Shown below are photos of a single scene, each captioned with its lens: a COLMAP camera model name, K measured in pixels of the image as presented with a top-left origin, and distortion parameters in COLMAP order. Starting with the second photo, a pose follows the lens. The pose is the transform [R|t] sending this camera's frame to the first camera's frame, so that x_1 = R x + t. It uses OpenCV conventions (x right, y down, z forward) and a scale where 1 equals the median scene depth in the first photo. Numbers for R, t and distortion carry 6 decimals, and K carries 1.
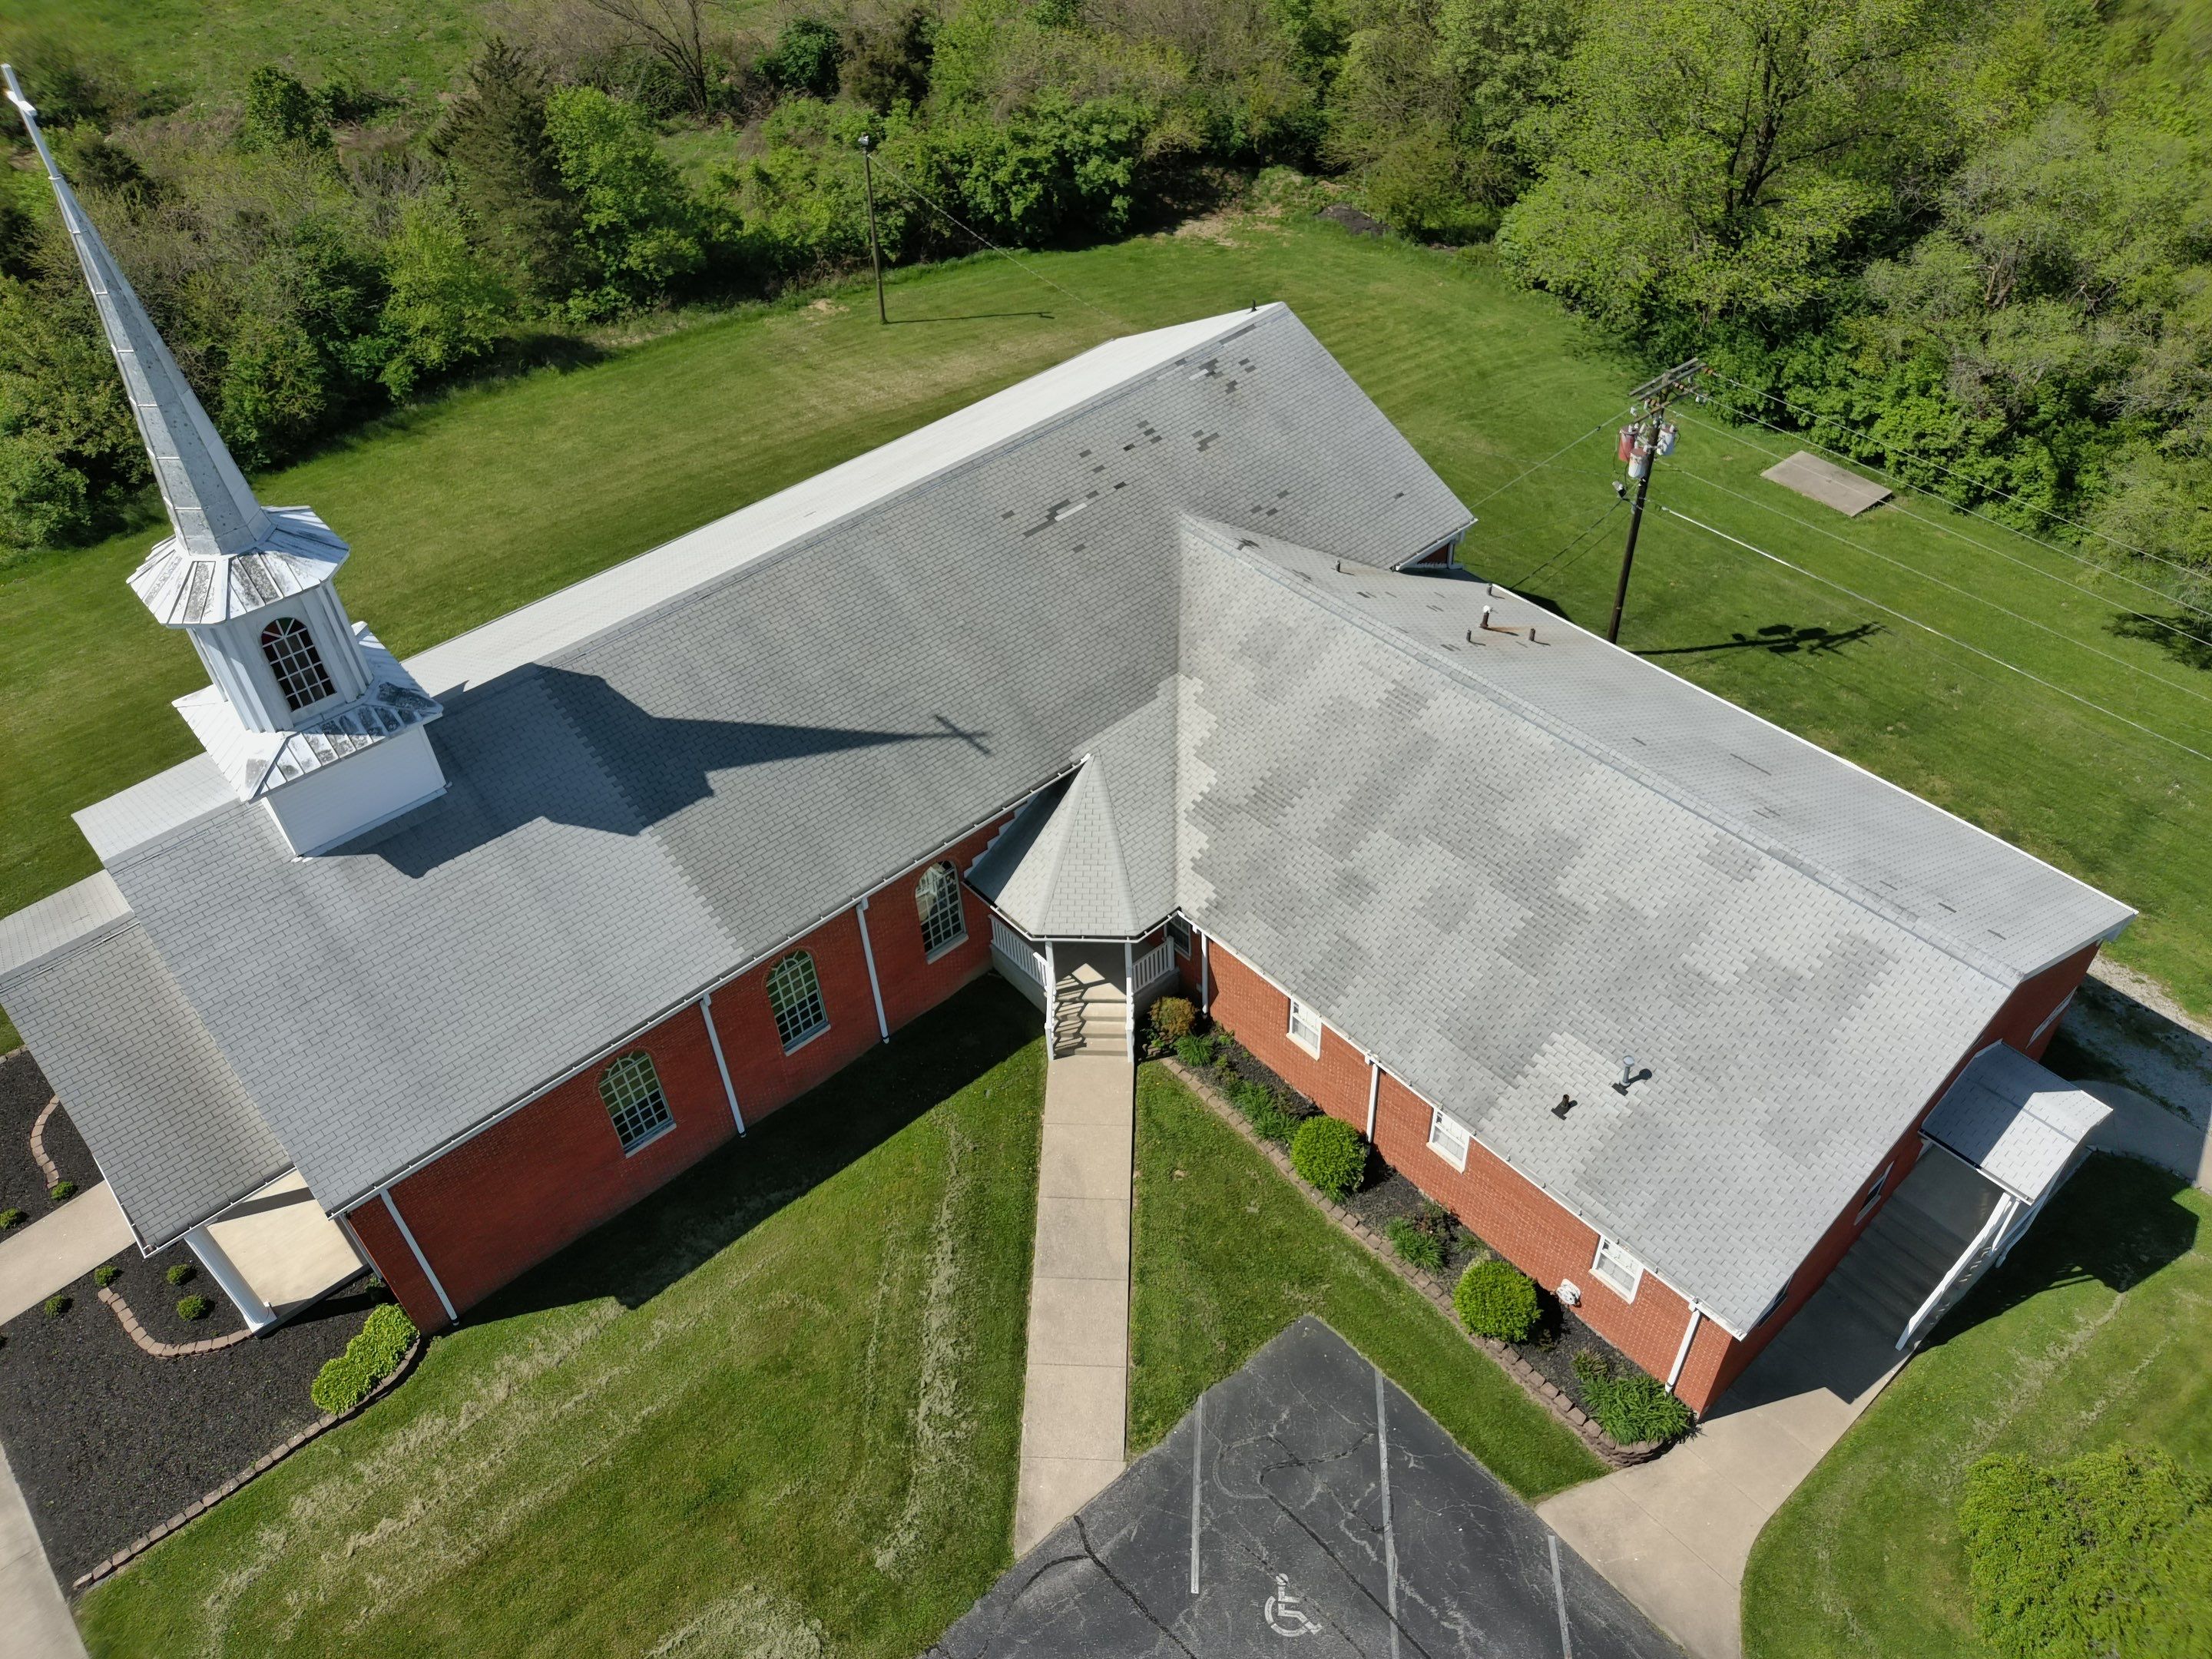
lens RADIAL K [[1647.3, 0, 1108.1], [0, 1647.3, 837.5], [0, 0, 1]] dist [0.101338, -0.157648]
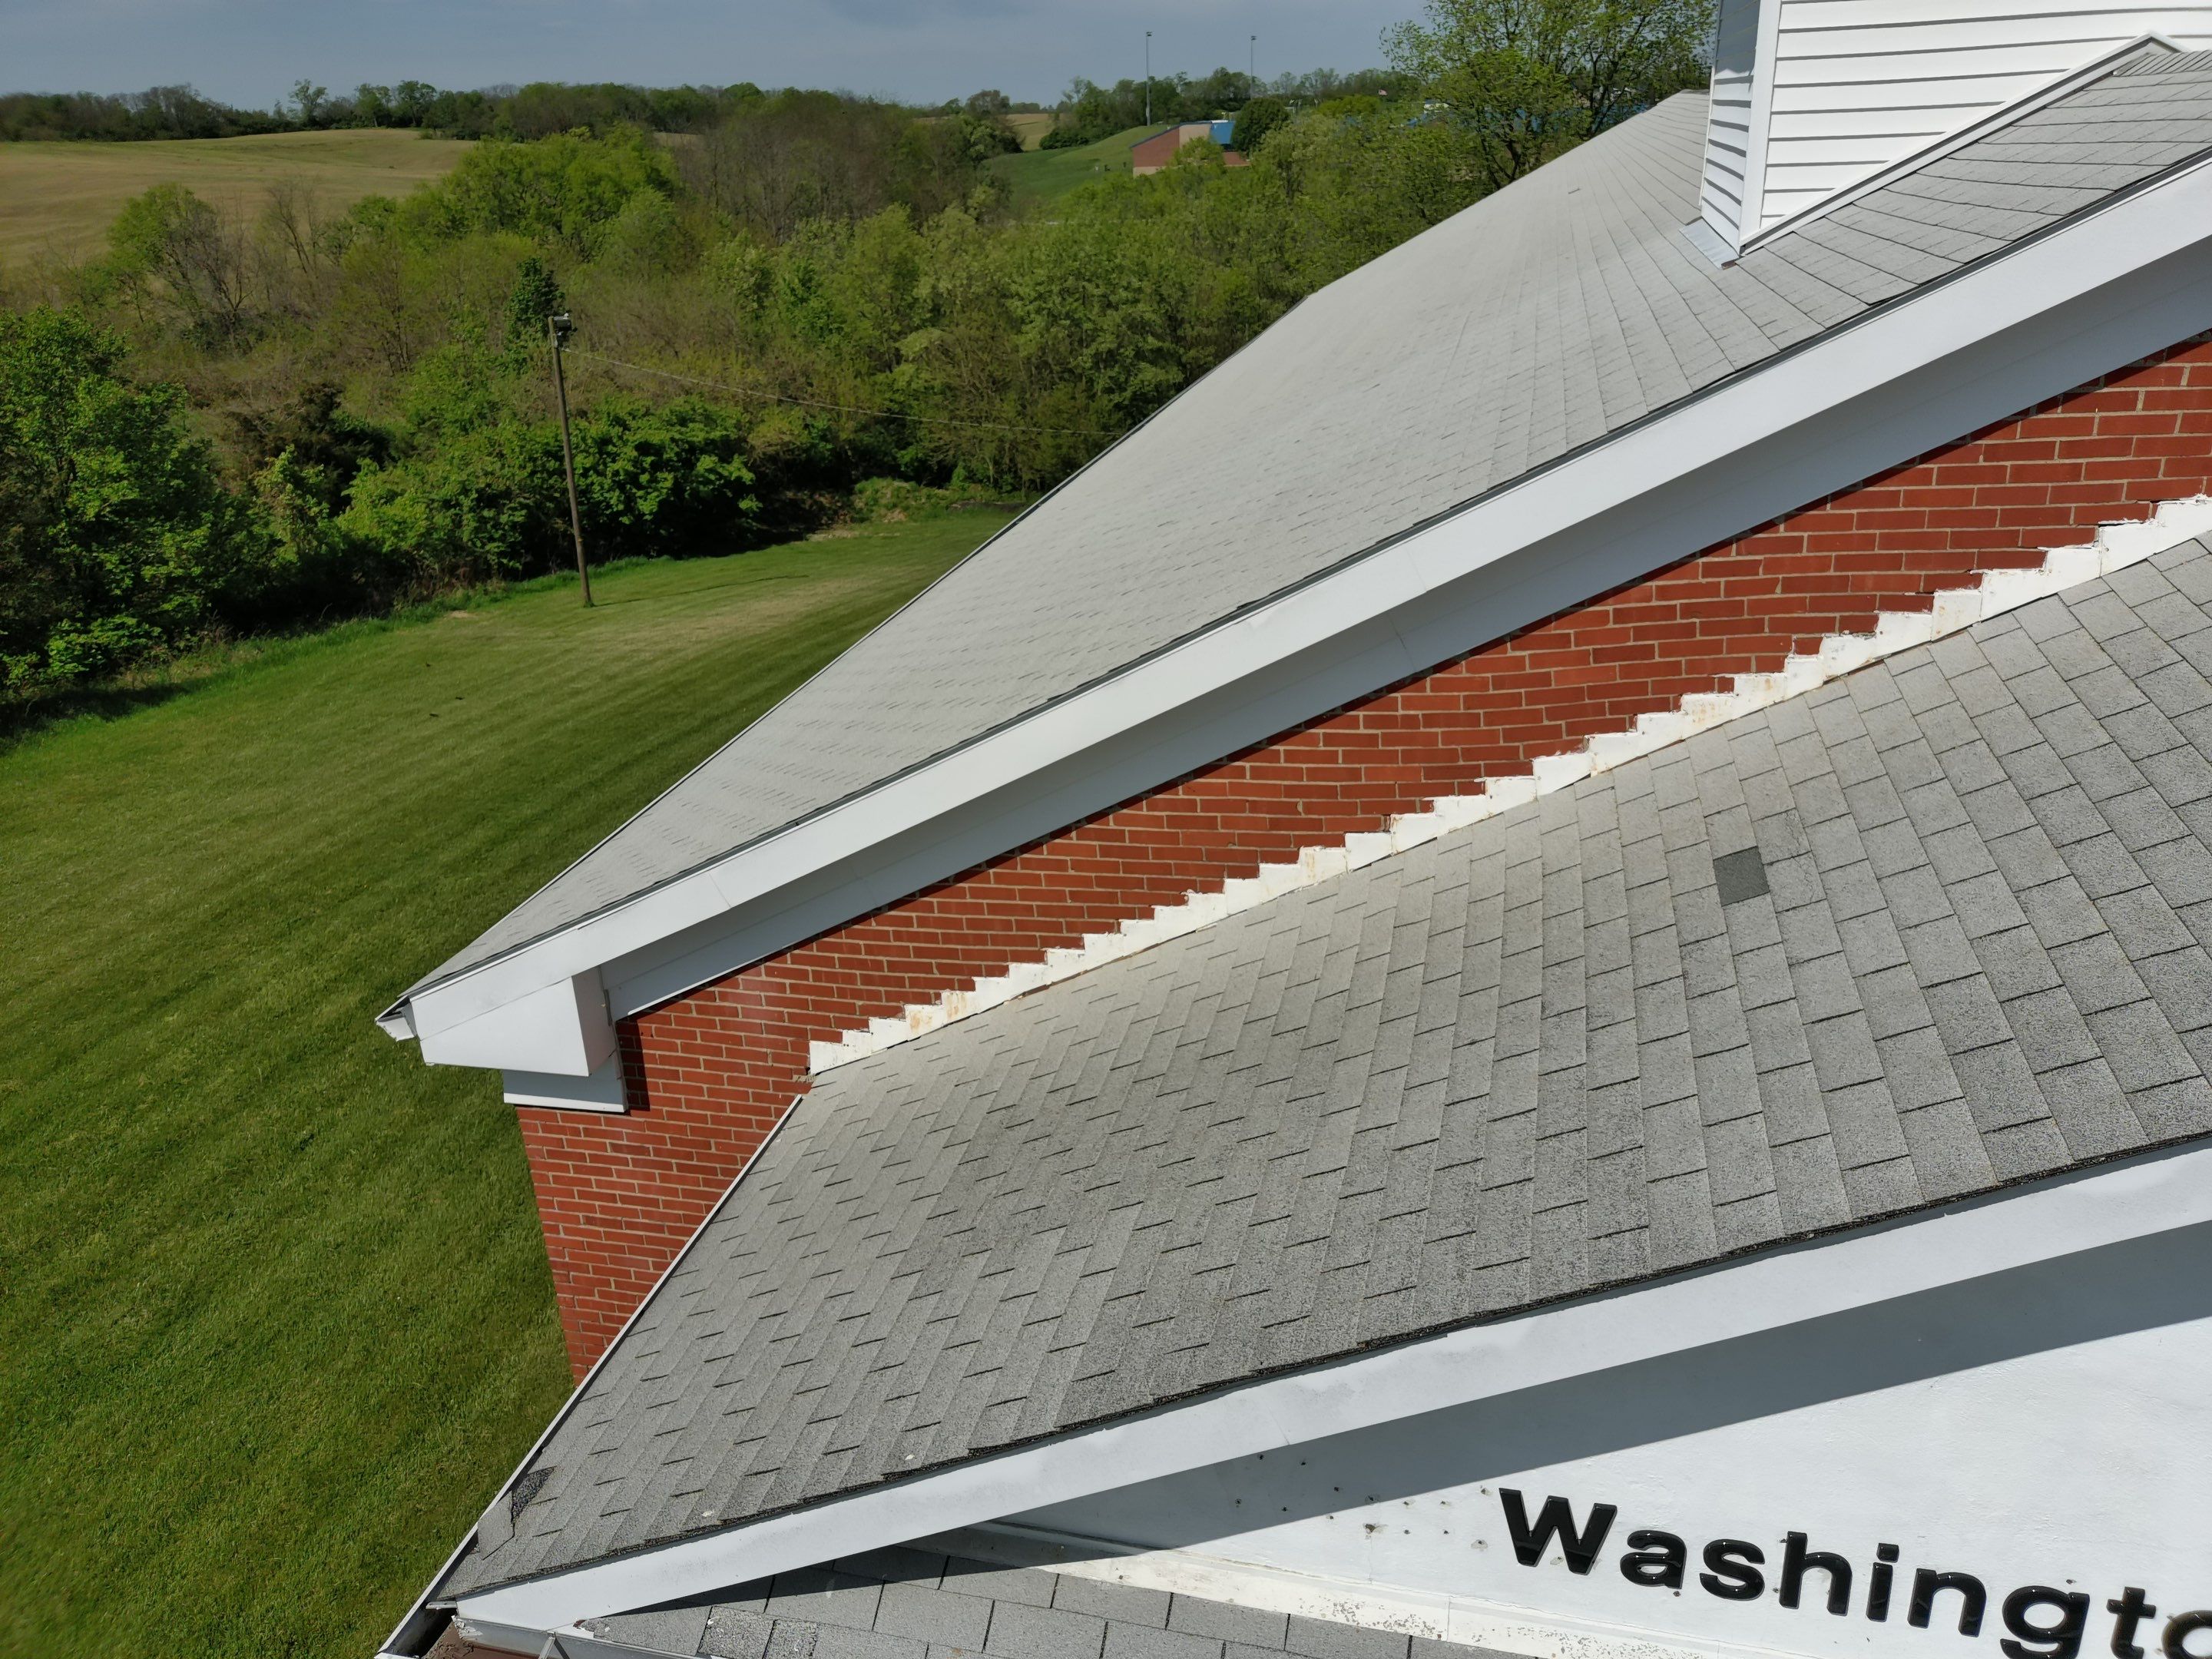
lens RADIAL K [[1654.8, 0, 1111.2], [0, 1654.8, 833.5], [0, 0, 1]] dist [0.104340, -0.193679]
pose [[0.821840, -0.210830, 0.529272, -0.664997], [0.393244, 0.882133, -0.259231, 0.054697], [-0.412235, 0.421179, 0.807880, 0.806513]]
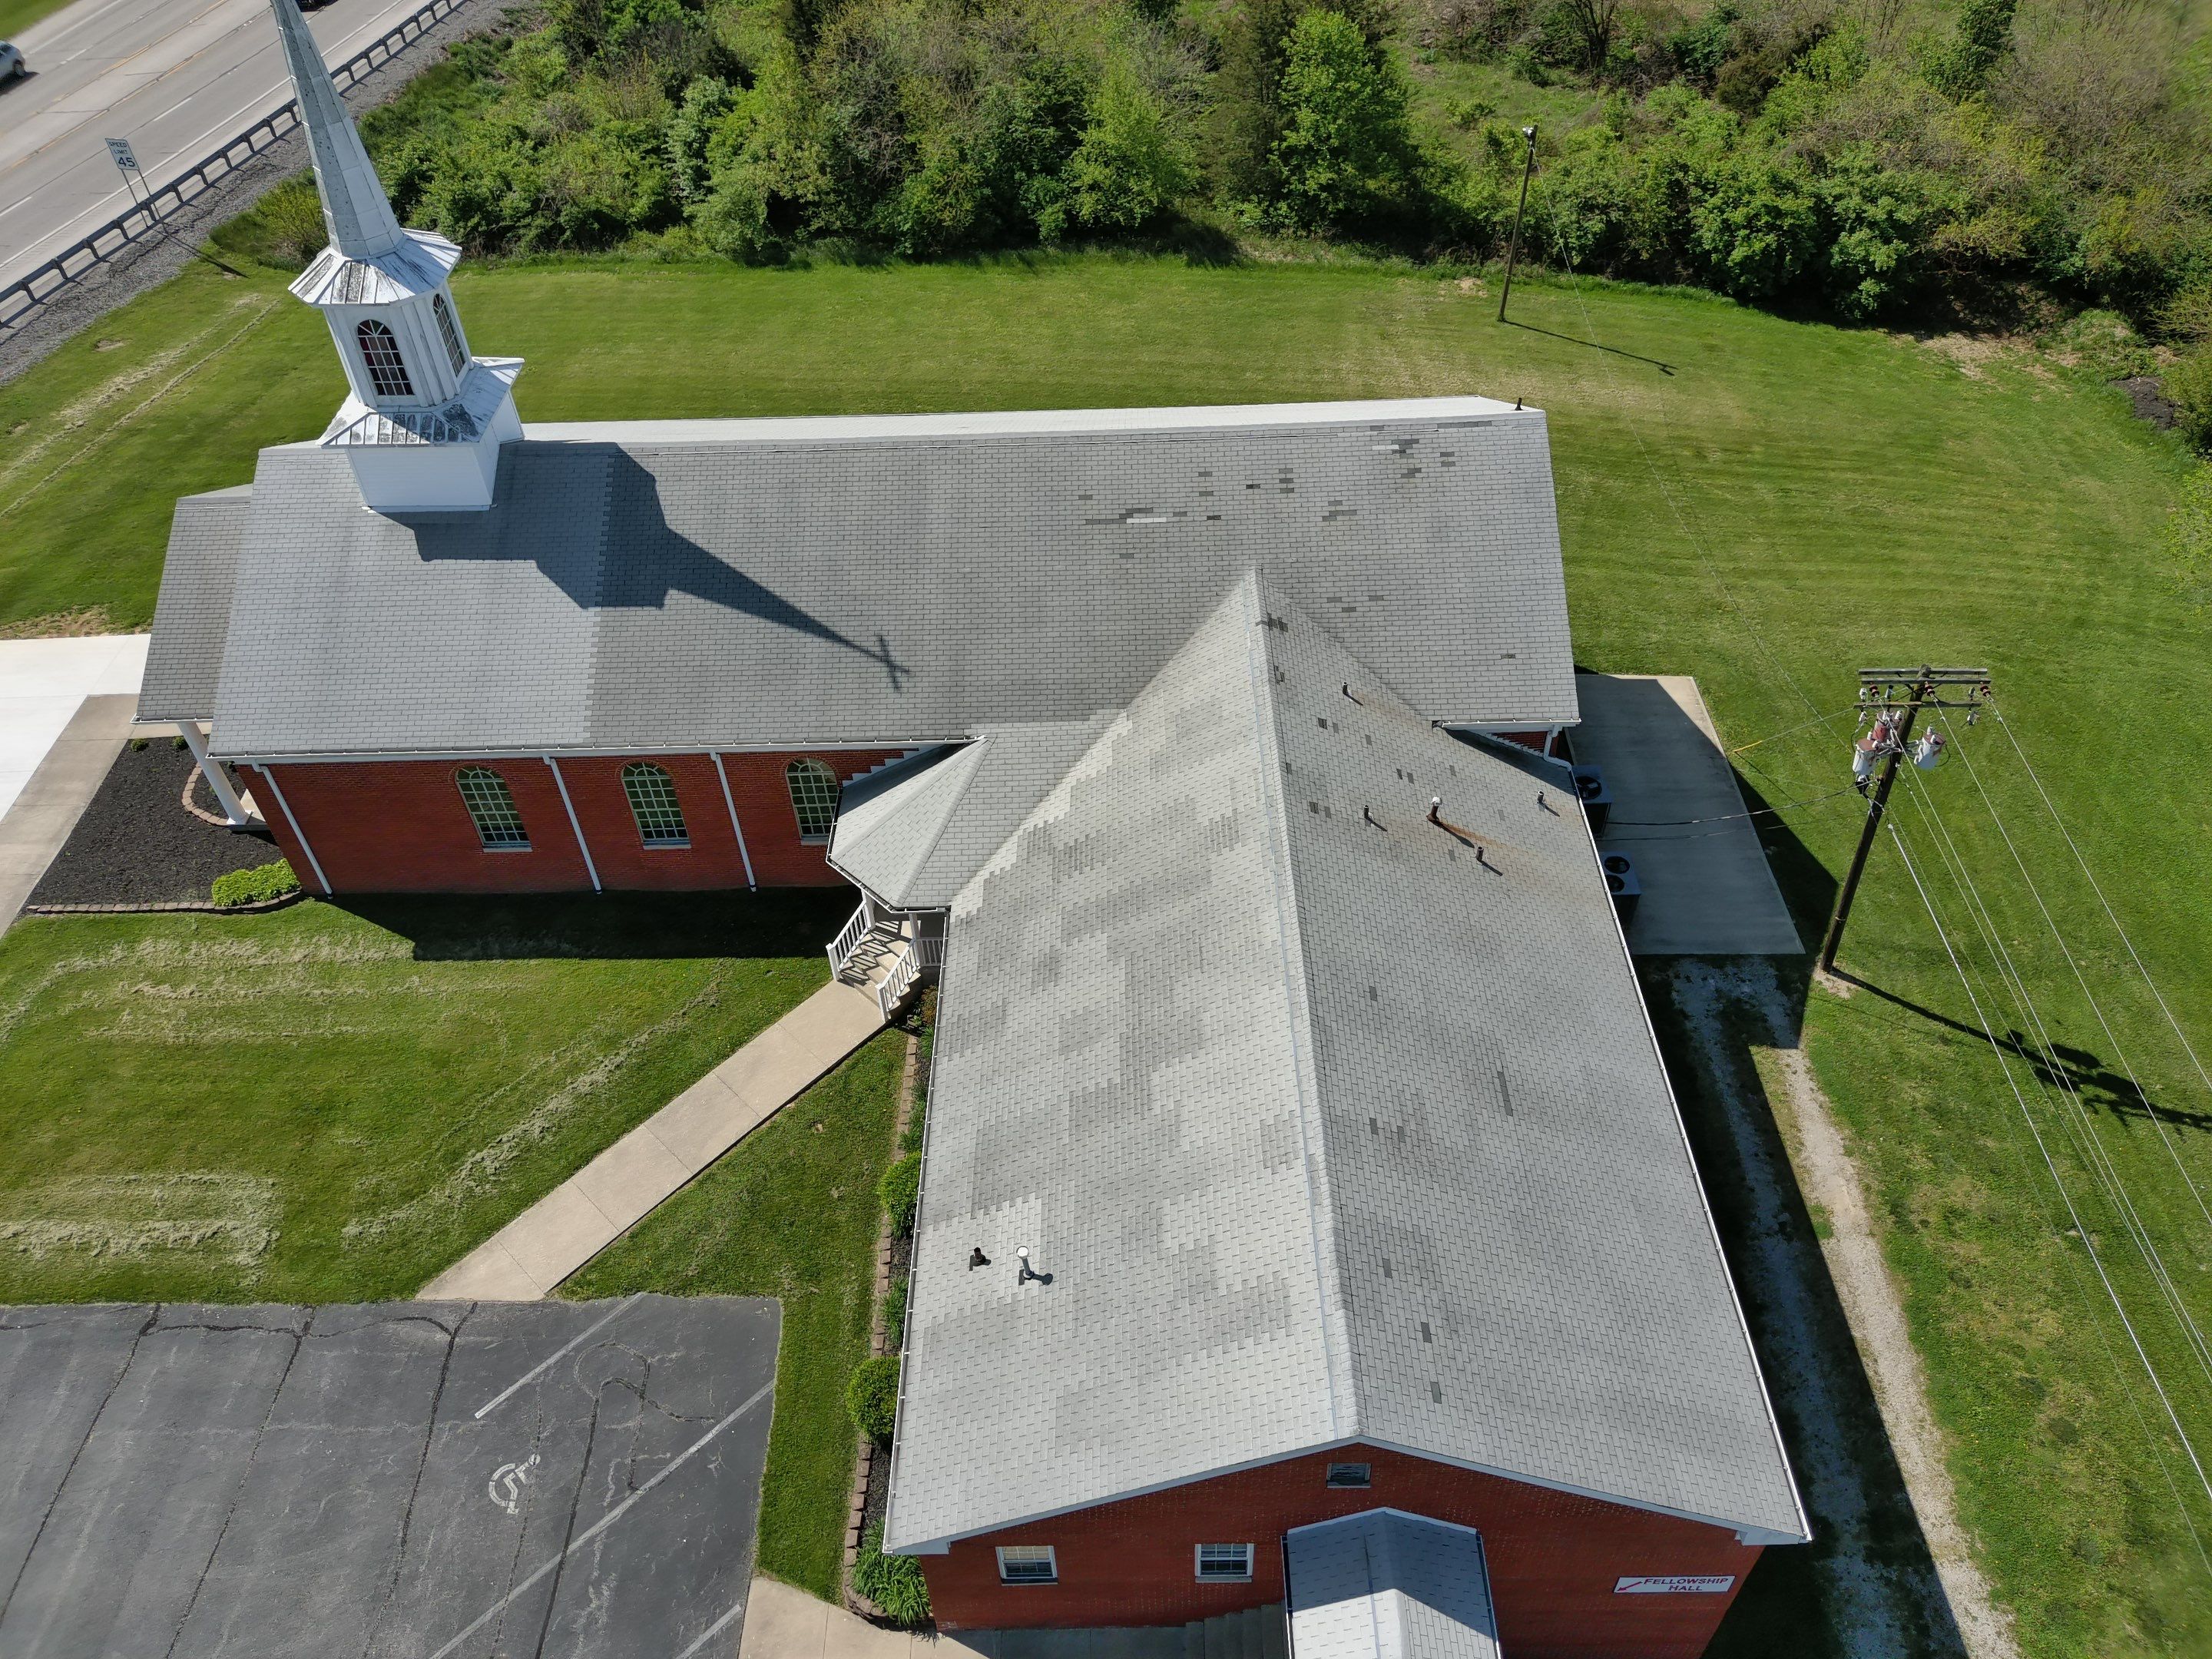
lens RADIAL K [[1647.3, 0, 1108.1], [0, 1647.3, 837.5], [0, 0, 1]] dist [0.101338, -0.157648]
pose [[0.749718, 0.473302, -0.462503, 0.551726], [-0.454828, 0.876201, 0.159383, -0.195193], [0.480682, 0.090867, 0.872174, 0.165305]]
